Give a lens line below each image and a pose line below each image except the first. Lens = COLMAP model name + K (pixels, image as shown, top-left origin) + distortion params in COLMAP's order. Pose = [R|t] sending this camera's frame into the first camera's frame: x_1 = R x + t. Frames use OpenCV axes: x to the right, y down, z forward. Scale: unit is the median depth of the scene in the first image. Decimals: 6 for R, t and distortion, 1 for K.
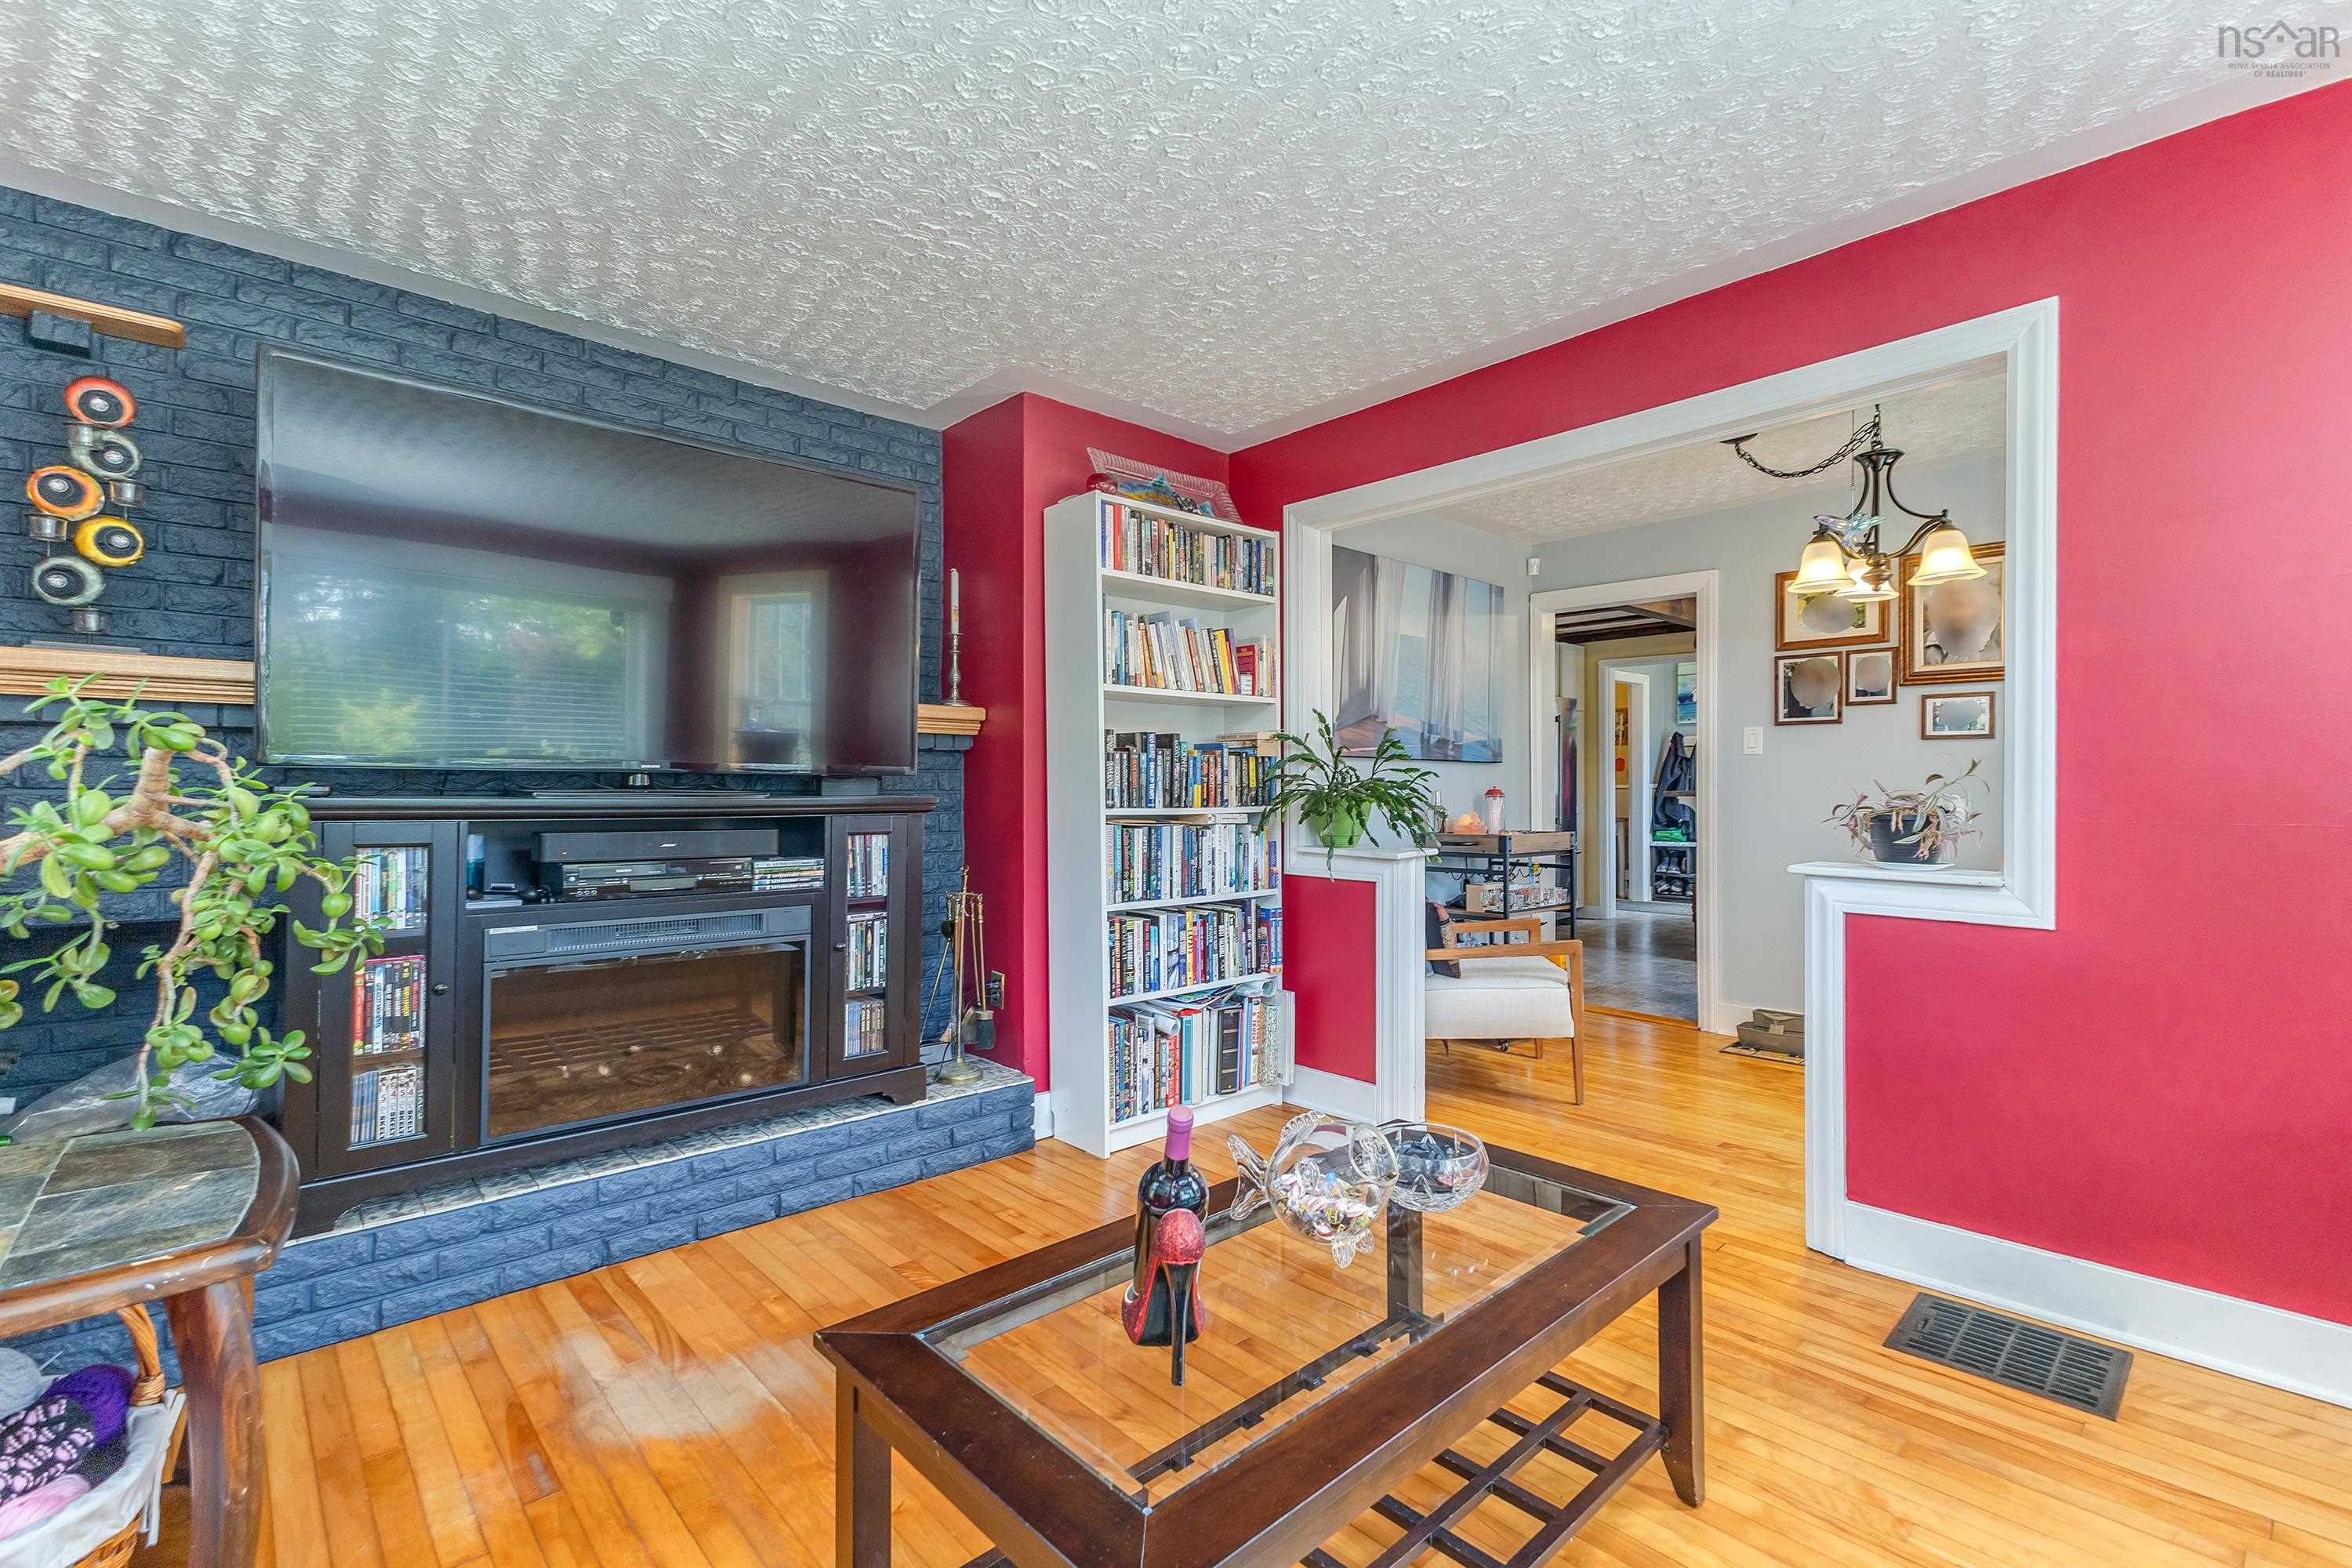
lens RADIAL K [[1022.5, 0, 1159.9], [0, 1022.5, 783.9], [0, 0, 1]] dist [0.009840, -0.003151]
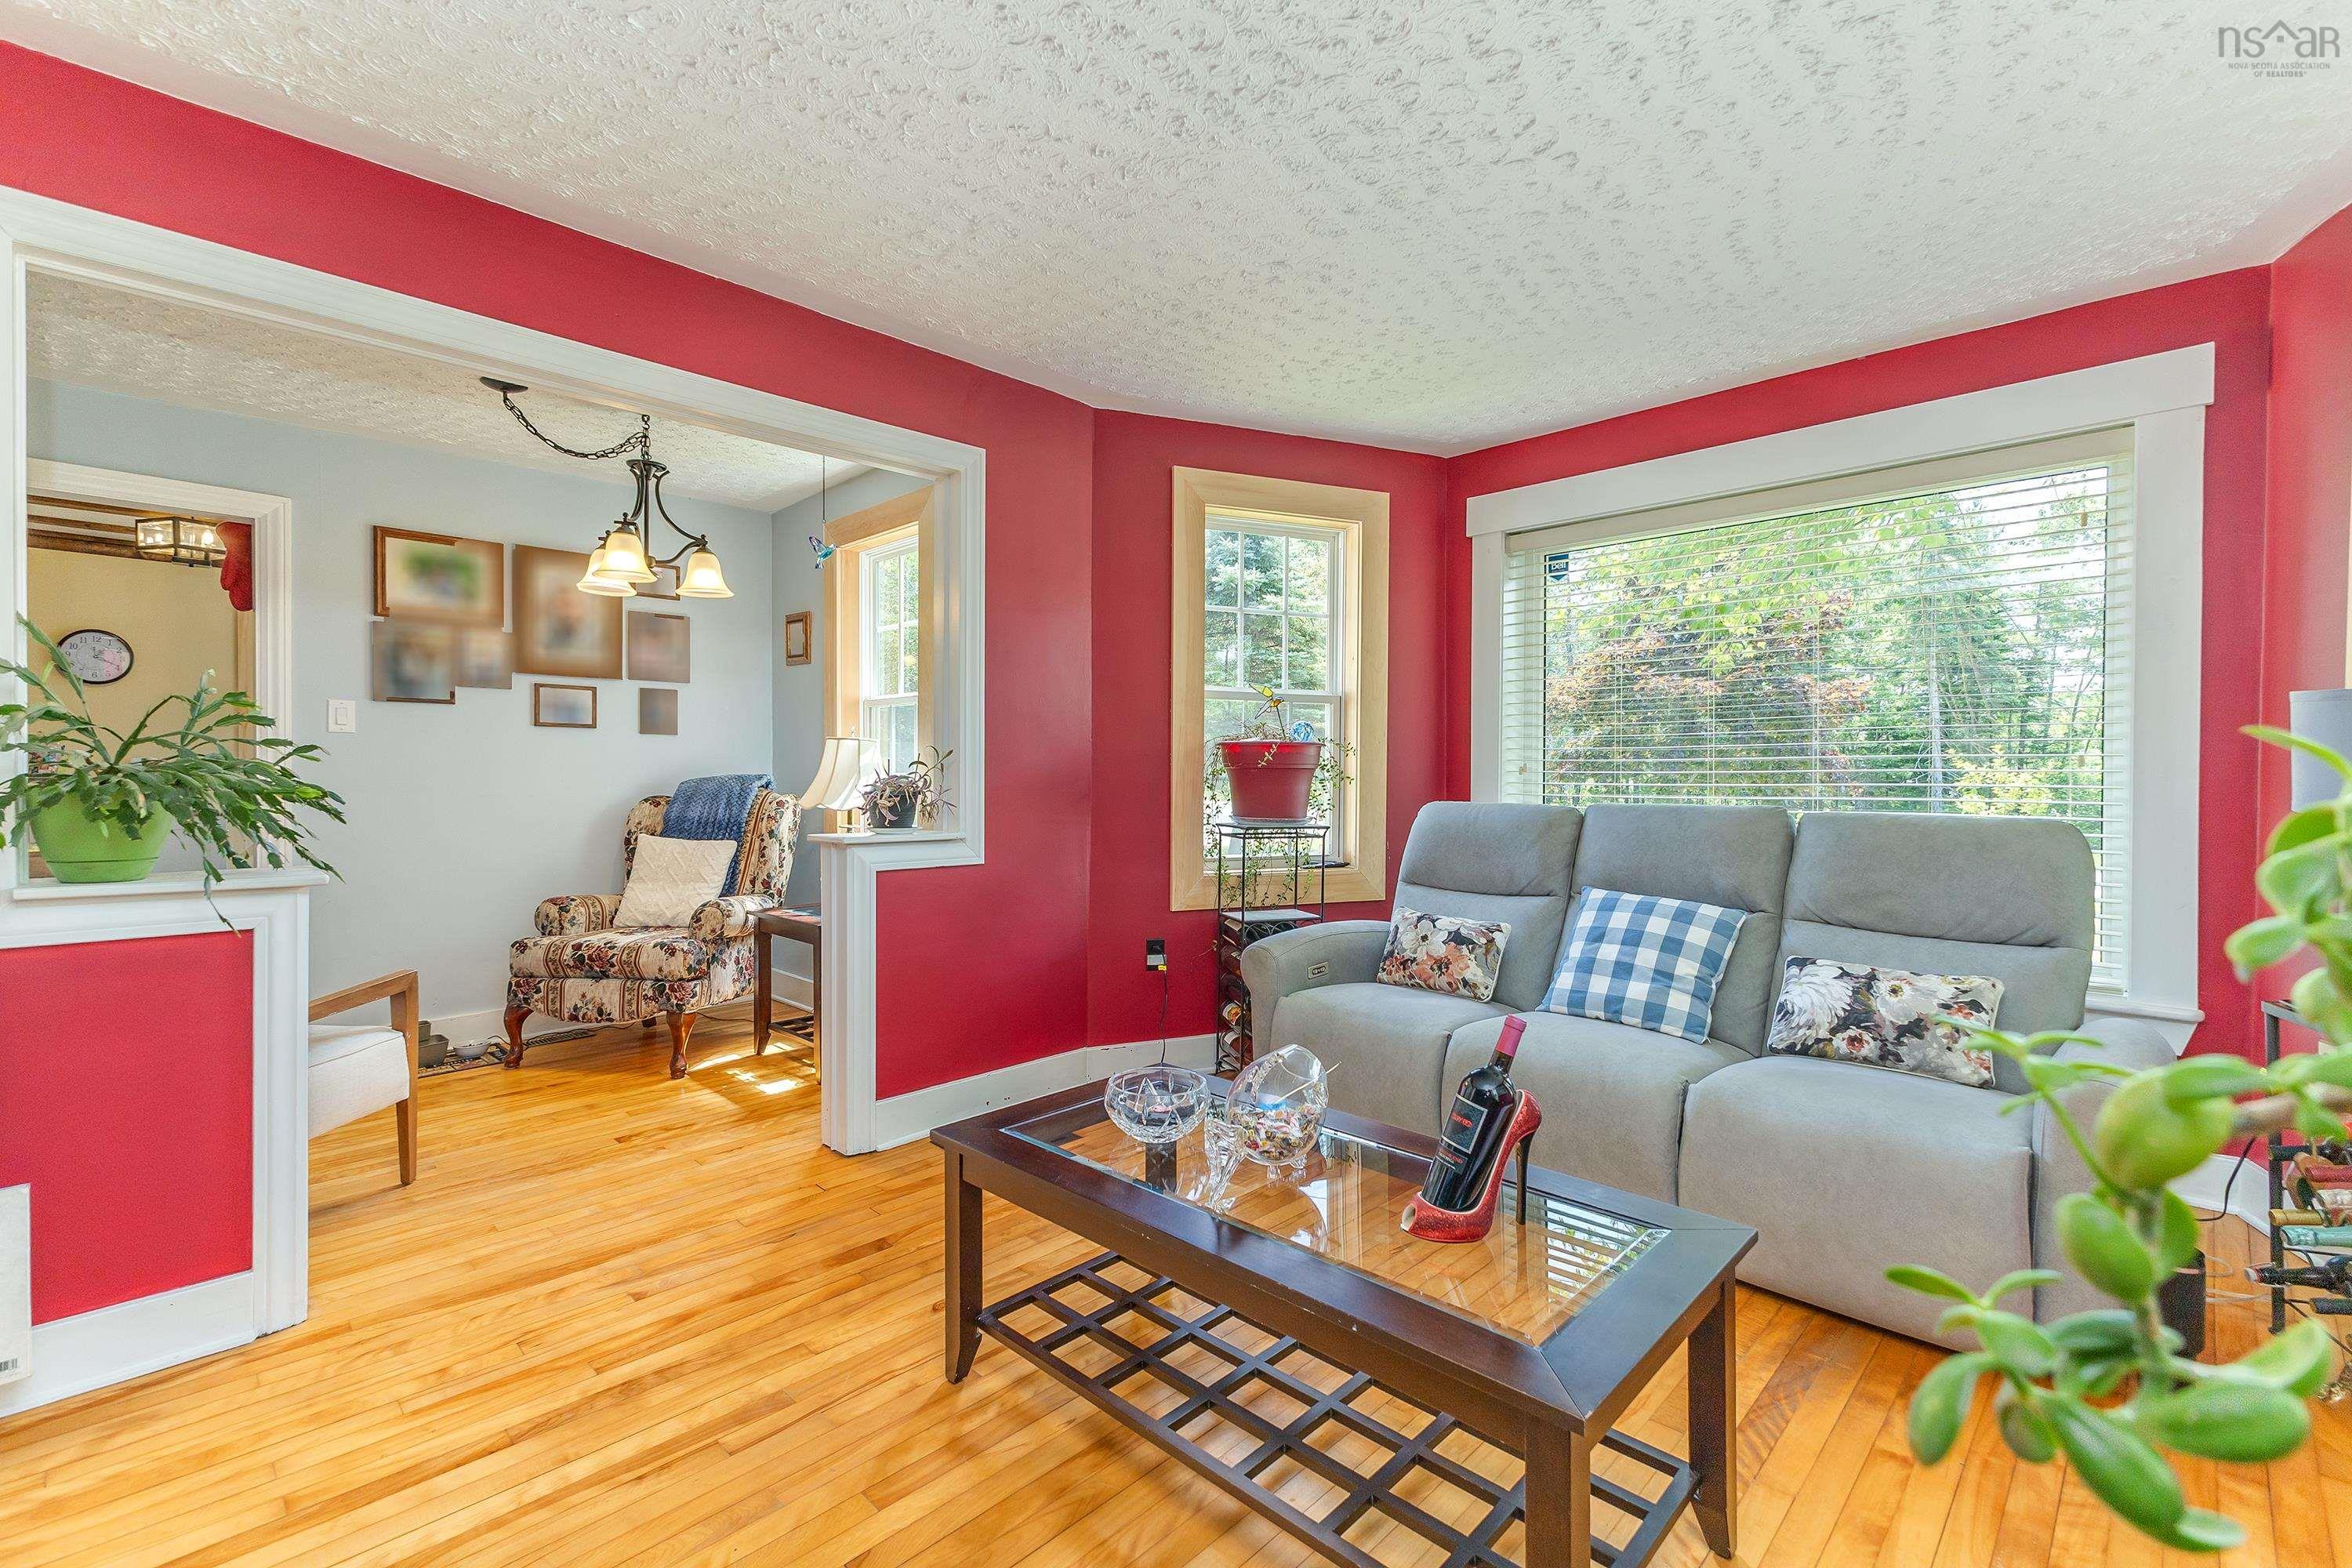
lens RADIAL K [[1022.5, 0, 1169.1], [0, 1022.5, 777.4], [0, 0, 1]] dist [0.009840, -0.003151]
pose [[-0.061102, -0.003851, 0.998124, -0.429613], [-0.004922, 0.999982, 0.003557, 0.003604], [-0.998119, -0.004695, -0.061120, 0.523196]]
